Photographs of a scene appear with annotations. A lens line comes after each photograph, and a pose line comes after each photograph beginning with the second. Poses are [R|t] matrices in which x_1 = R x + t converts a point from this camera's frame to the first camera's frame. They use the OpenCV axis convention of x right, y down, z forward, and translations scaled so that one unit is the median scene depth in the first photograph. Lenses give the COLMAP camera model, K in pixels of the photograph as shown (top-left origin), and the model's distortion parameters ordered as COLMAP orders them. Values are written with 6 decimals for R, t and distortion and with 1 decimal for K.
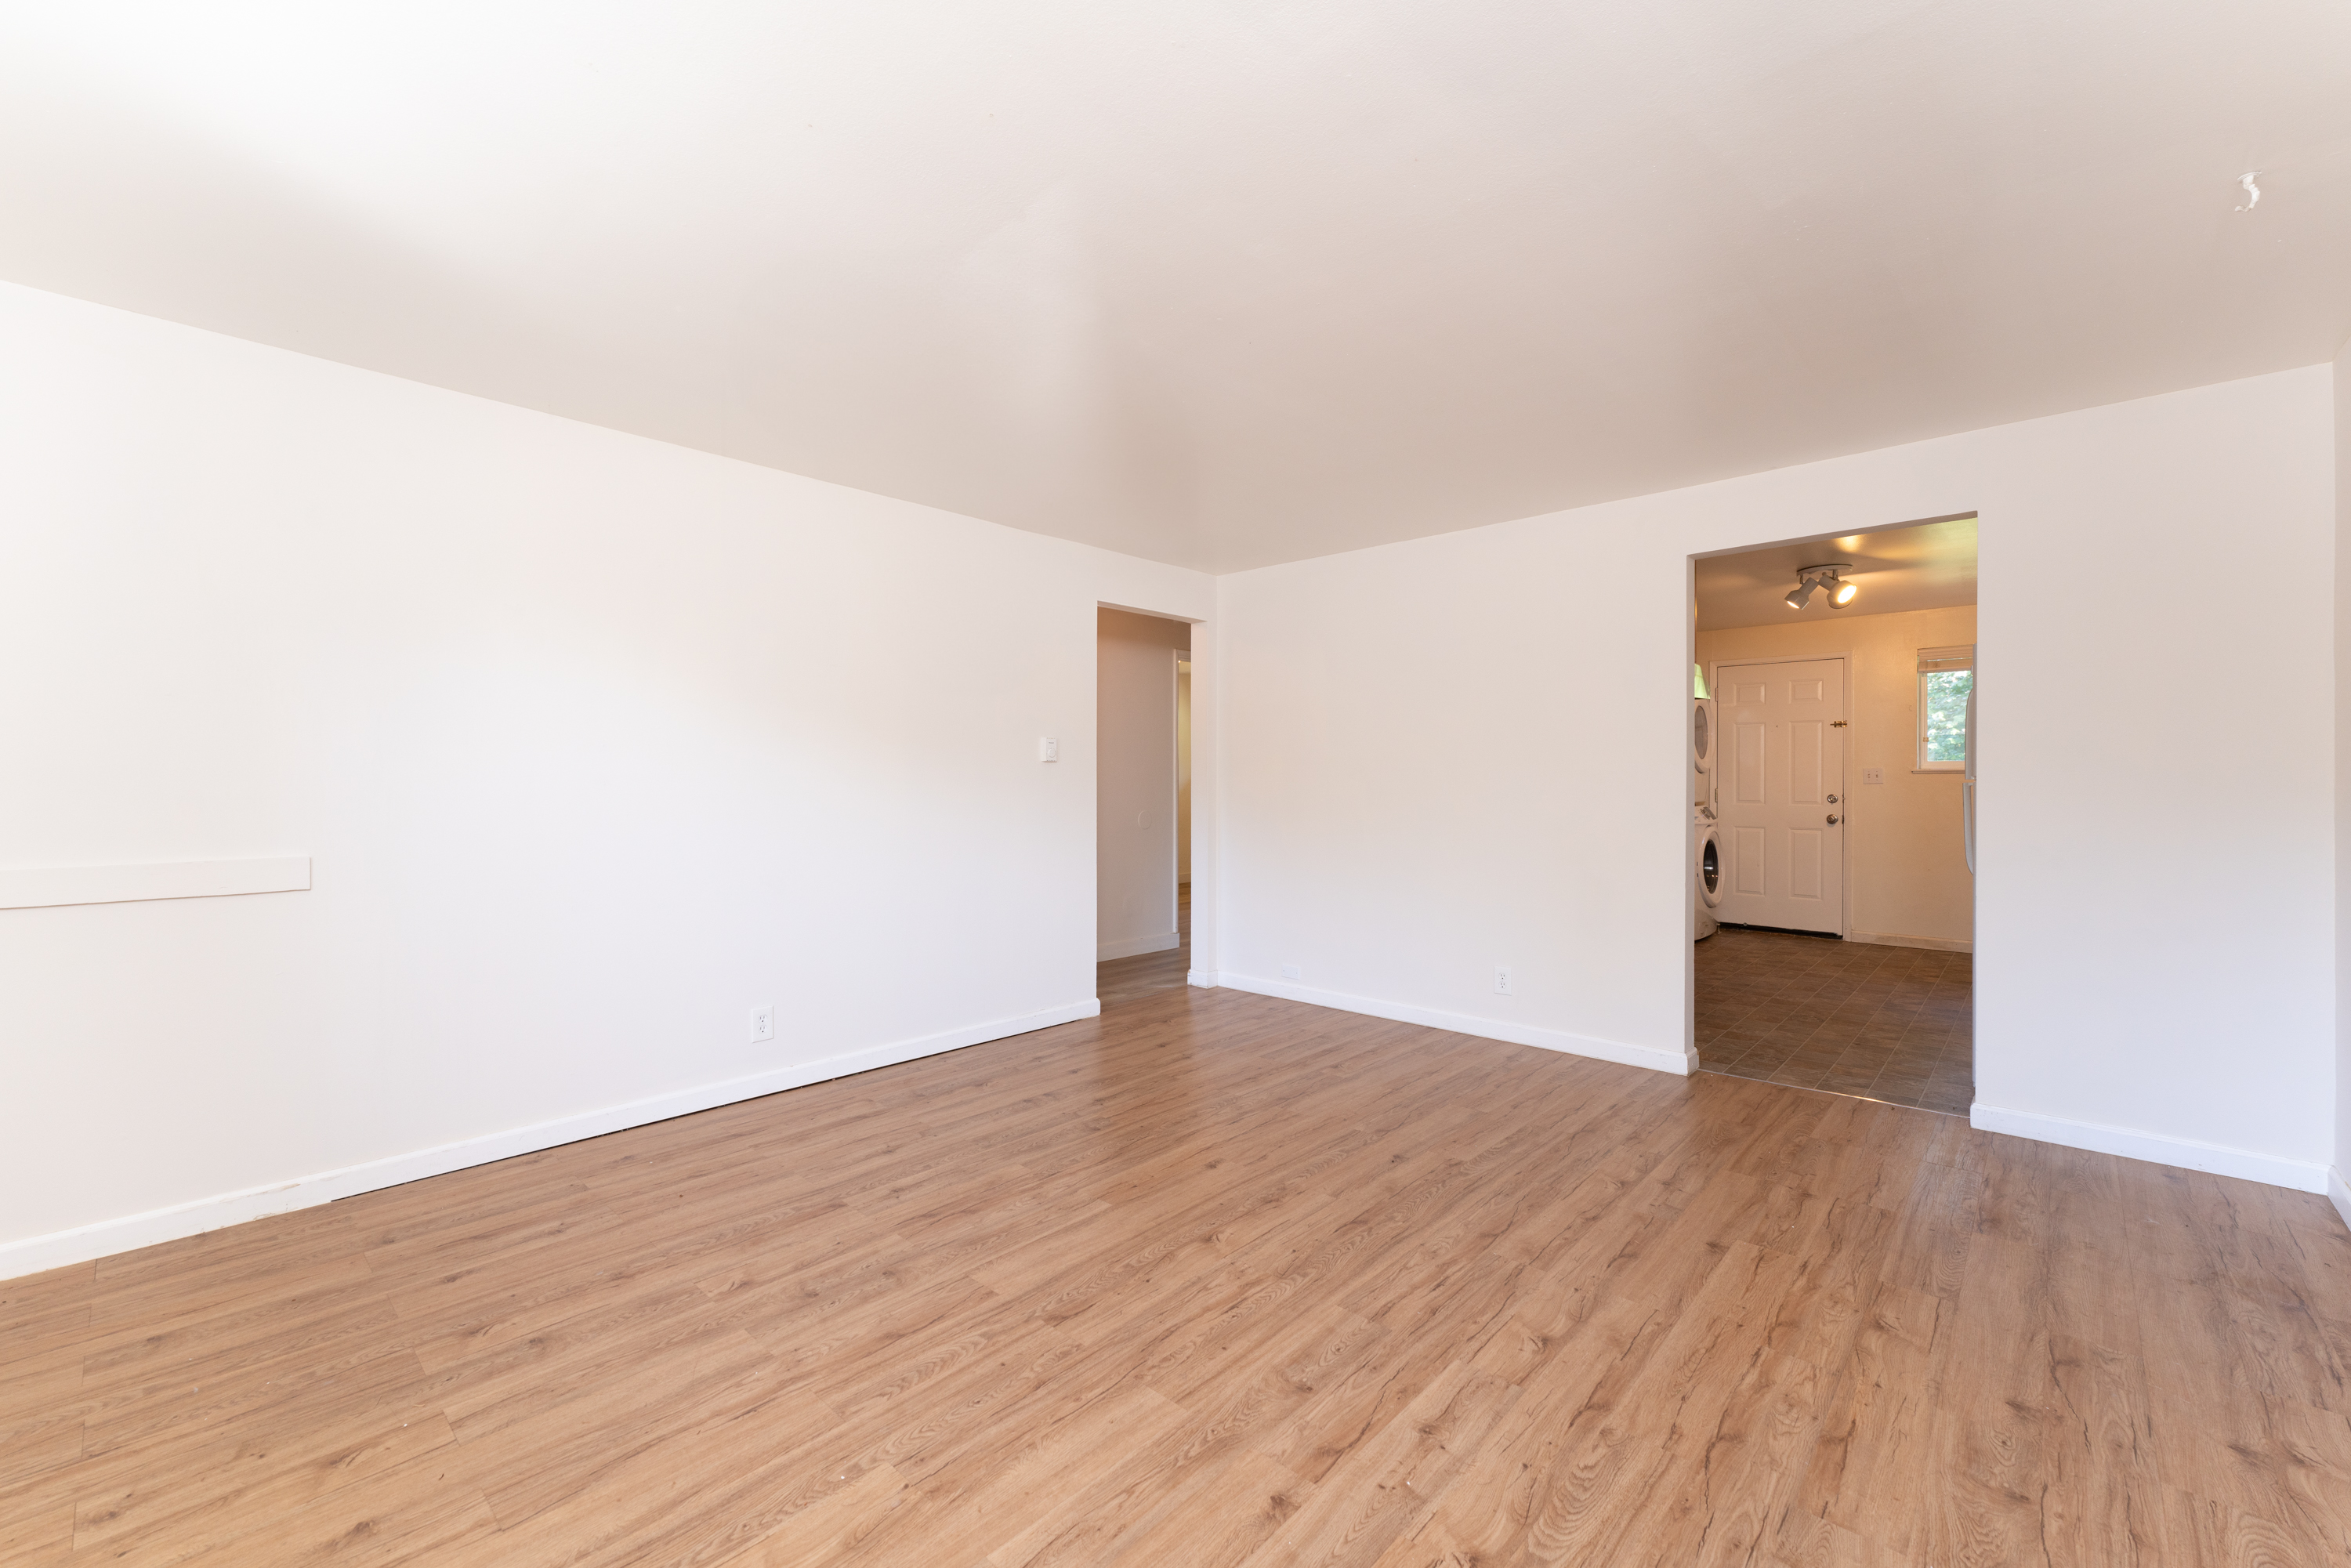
lens RADIAL K [[949.3, 0, 1168.4], [0, 949.3, 783.6], [0, 0, 1]] dist [0.001274, -0.000193]
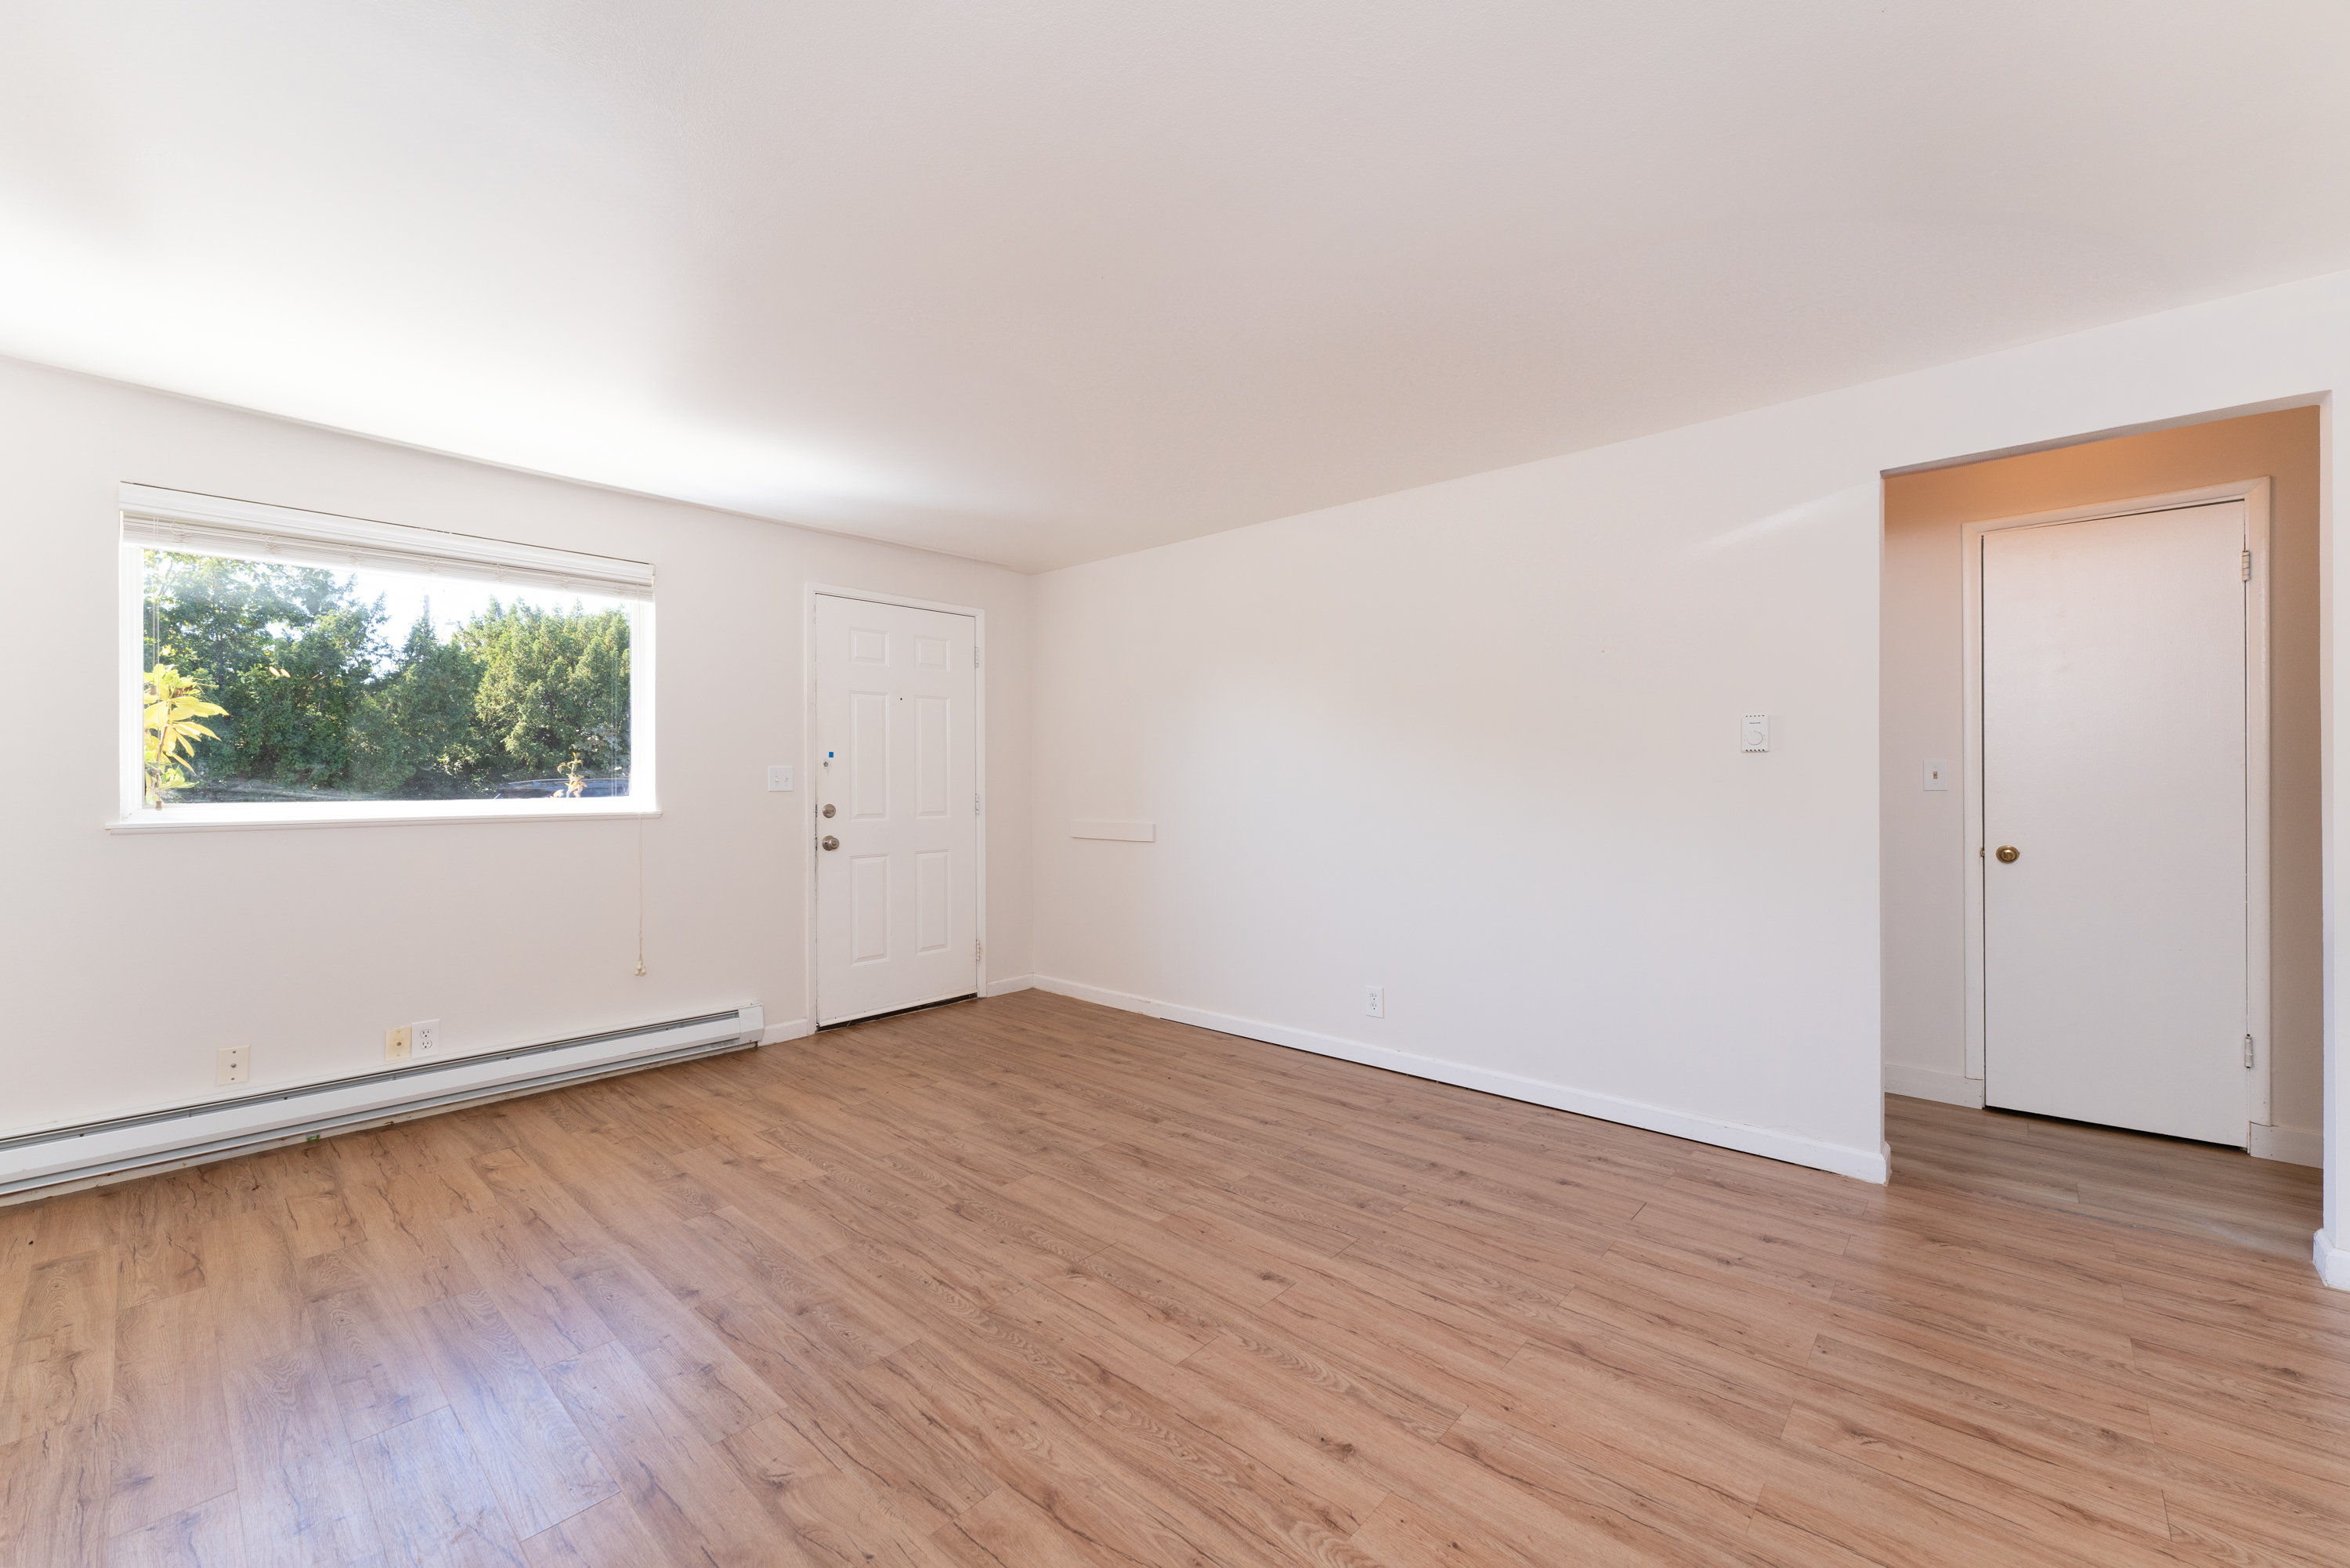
lens RADIAL K [[948.8, 0, 1156.3], [0, 948.8, 783.1], [0, 0, 1]] dist [0.001274, -0.000193]
pose [[0.004363, 0.001818, -0.999989, 0.955355], [-0.000497, 0.999998, 0.001816, -0.003831], [0.999990, 0.000489, 0.004364, 1.050973]]
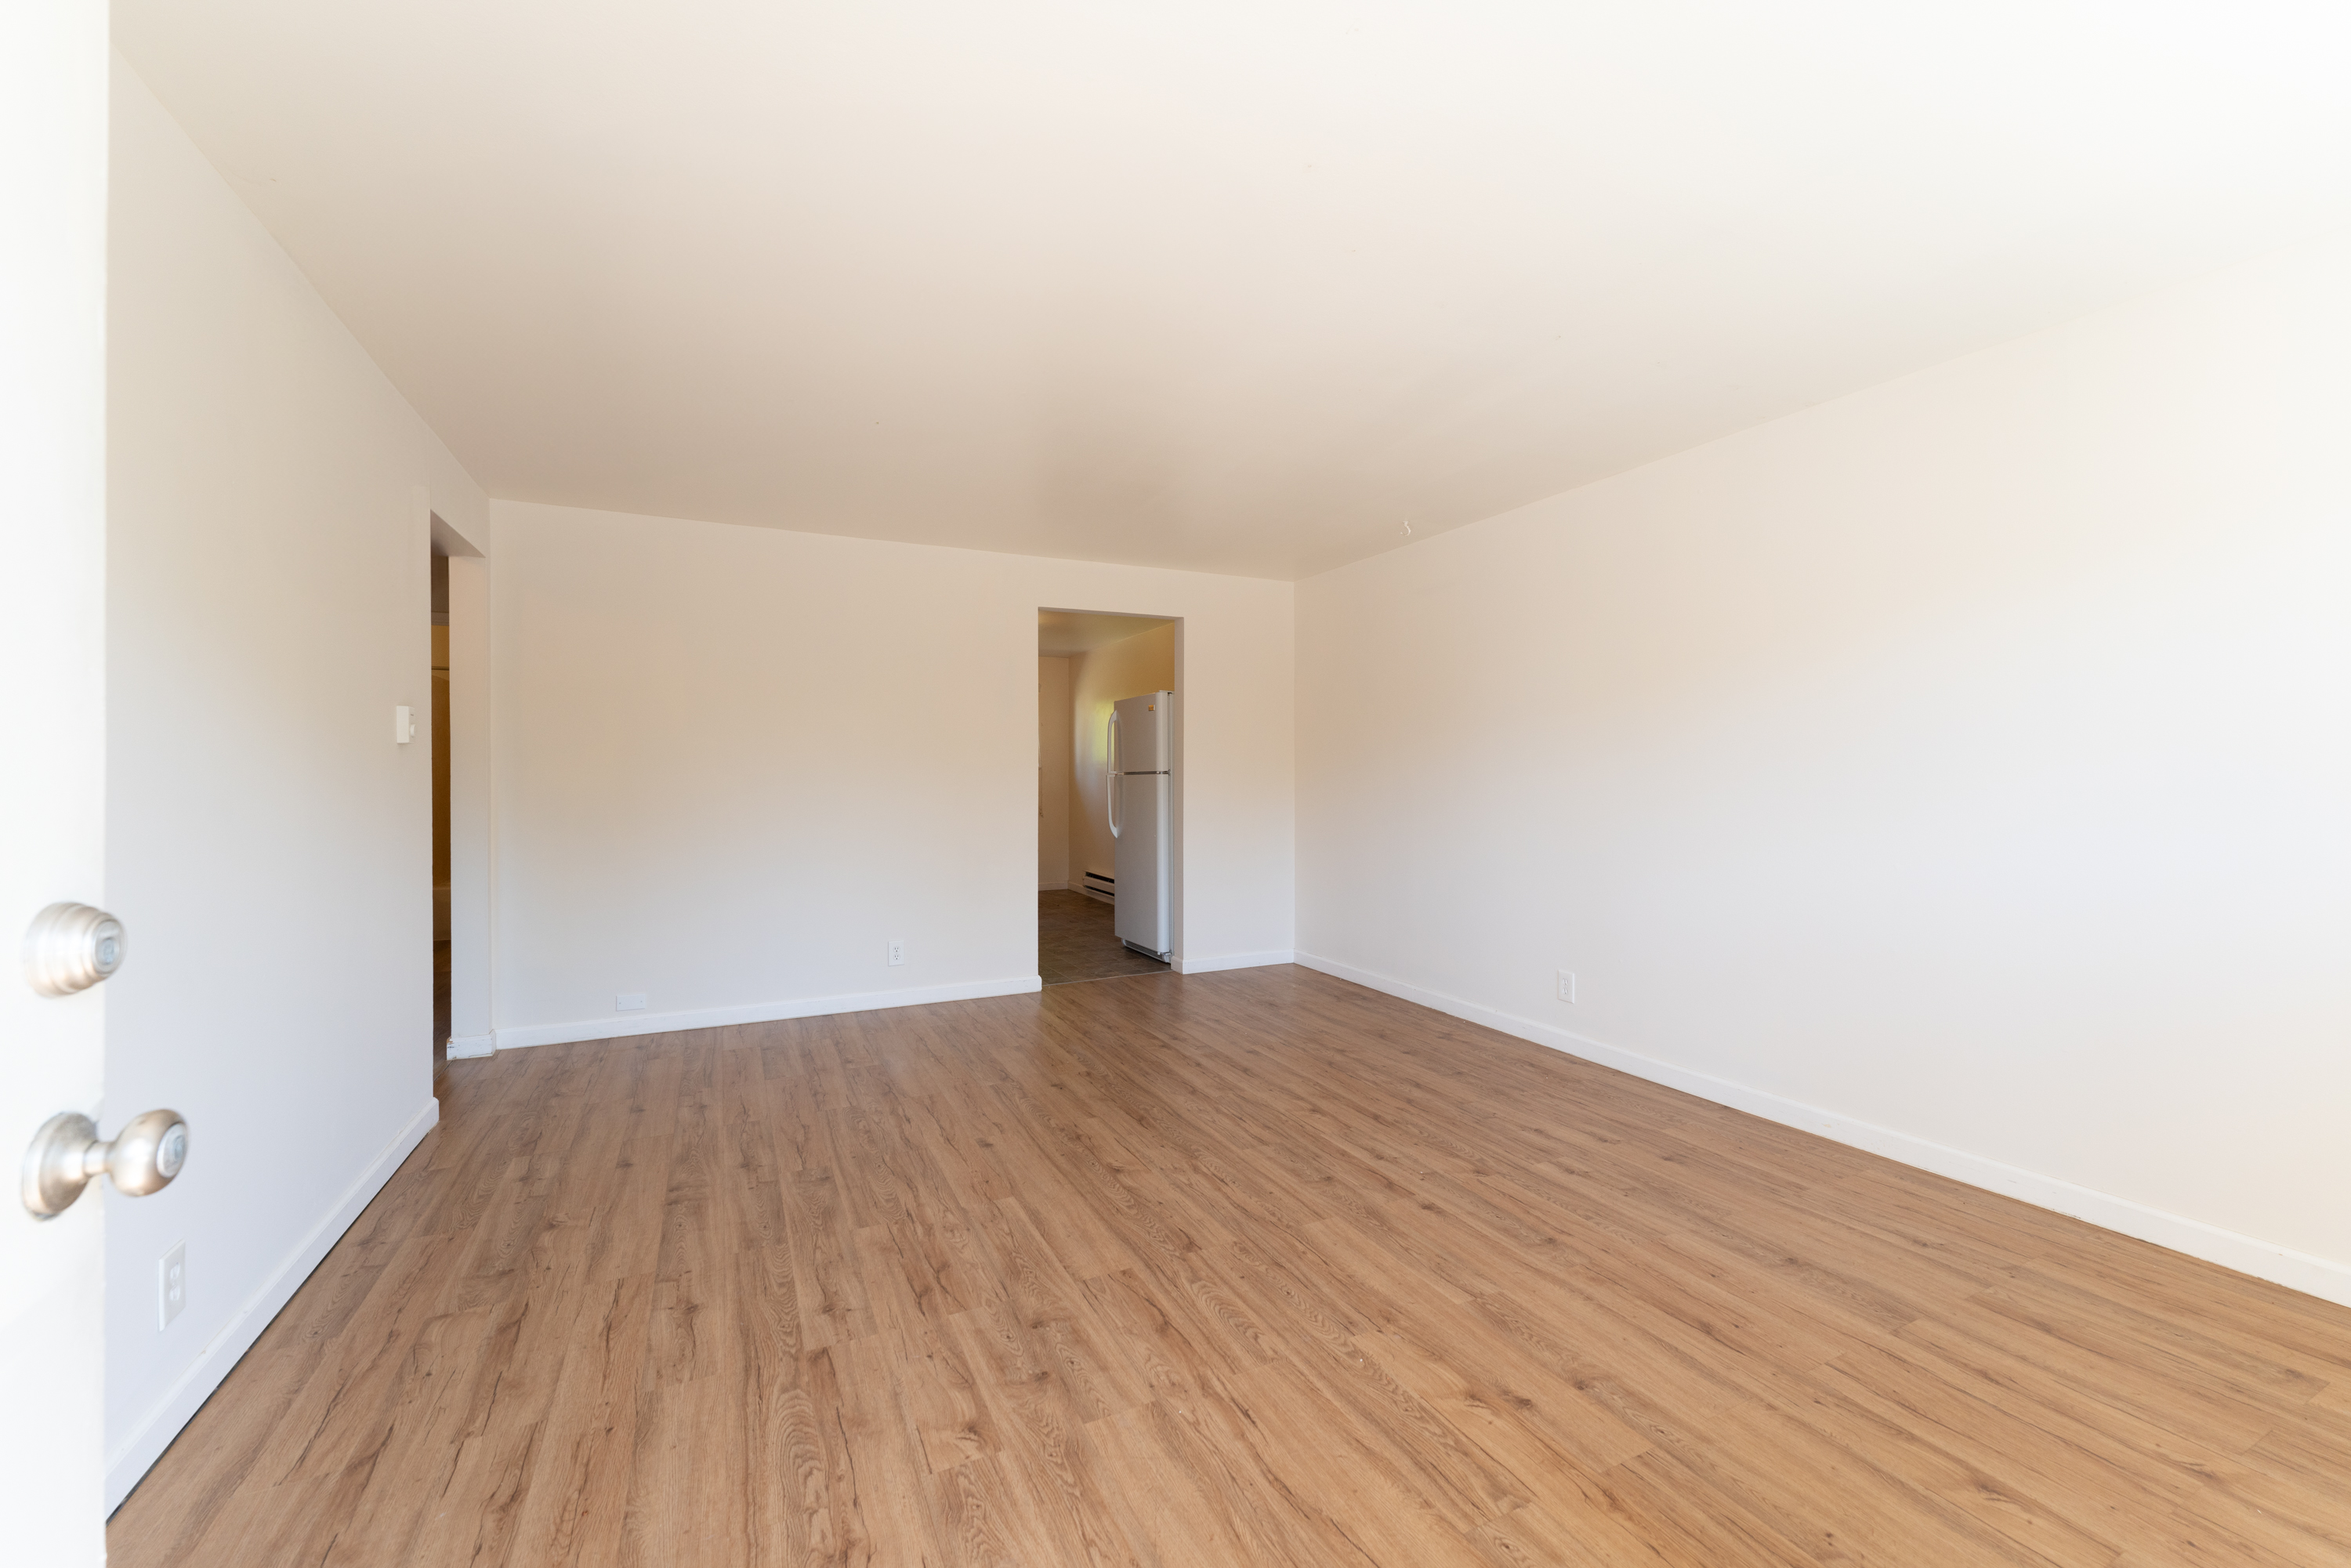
lens RADIAL K [[949.3, 0, 1173.5], [0, 949.3, 776.9], [0, 0, 1]] dist [0.001274, -0.000193]
pose [[0.353646, -0.002389, 0.935376, -0.983644], [0.006148, 0.999981, 0.000229, 0.003995], [-0.935359, 0.005670, 0.353654, 0.514471]]
